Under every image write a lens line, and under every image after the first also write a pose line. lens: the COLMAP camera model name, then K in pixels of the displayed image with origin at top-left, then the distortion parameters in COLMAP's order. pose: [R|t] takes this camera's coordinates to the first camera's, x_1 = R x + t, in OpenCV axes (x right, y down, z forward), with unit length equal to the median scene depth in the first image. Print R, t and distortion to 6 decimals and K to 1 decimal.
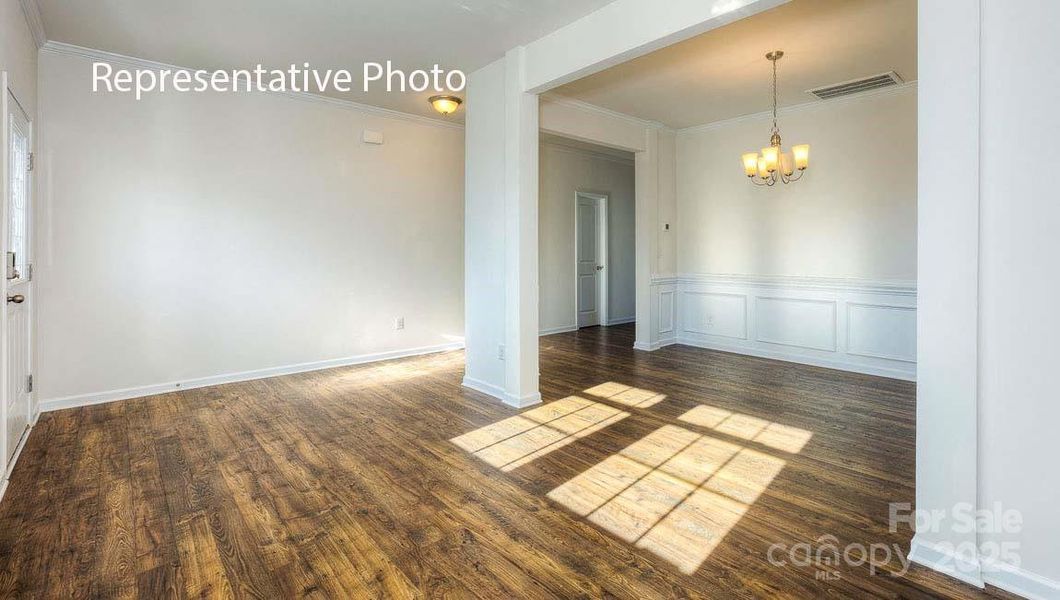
lens RADIAL K [[483.8, 0, 530.6], [0, 483.8, 296.1], [0, 0, 1]] dist [-0.003620, -0.000028]
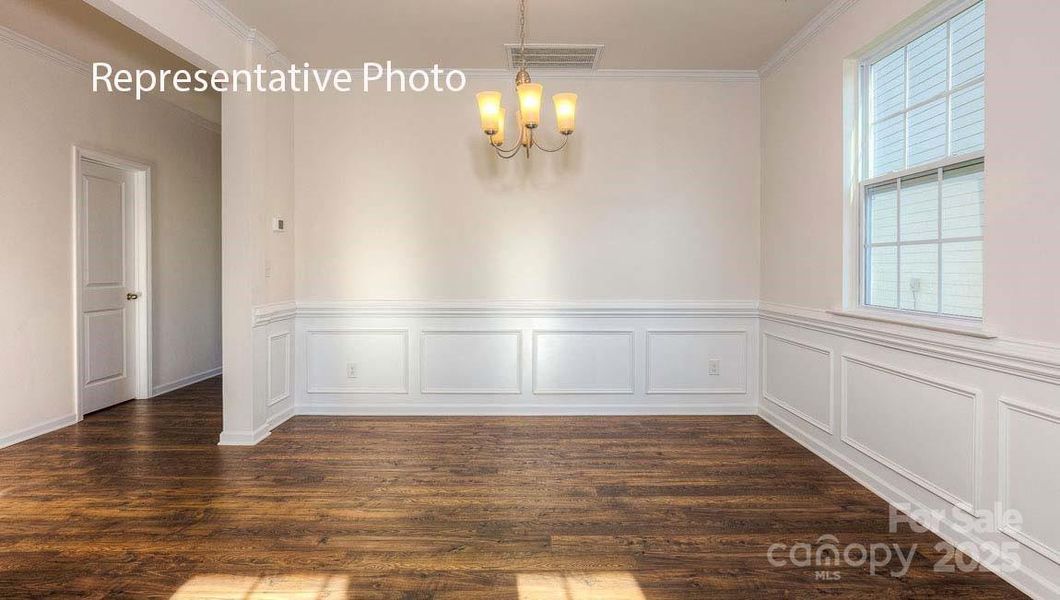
lens RADIAL K [[483.8, 0, 529.4], [0, 483.8, 289.0], [0, 0, 1]] dist [-0.003620, -0.000028]
pose [[0.674083, 0.004687, 0.738640, 0.045954], [0.059837, 0.996347, -0.060929, -0.007974], [-0.736228, 0.085269, 0.671340, 0.335585]]
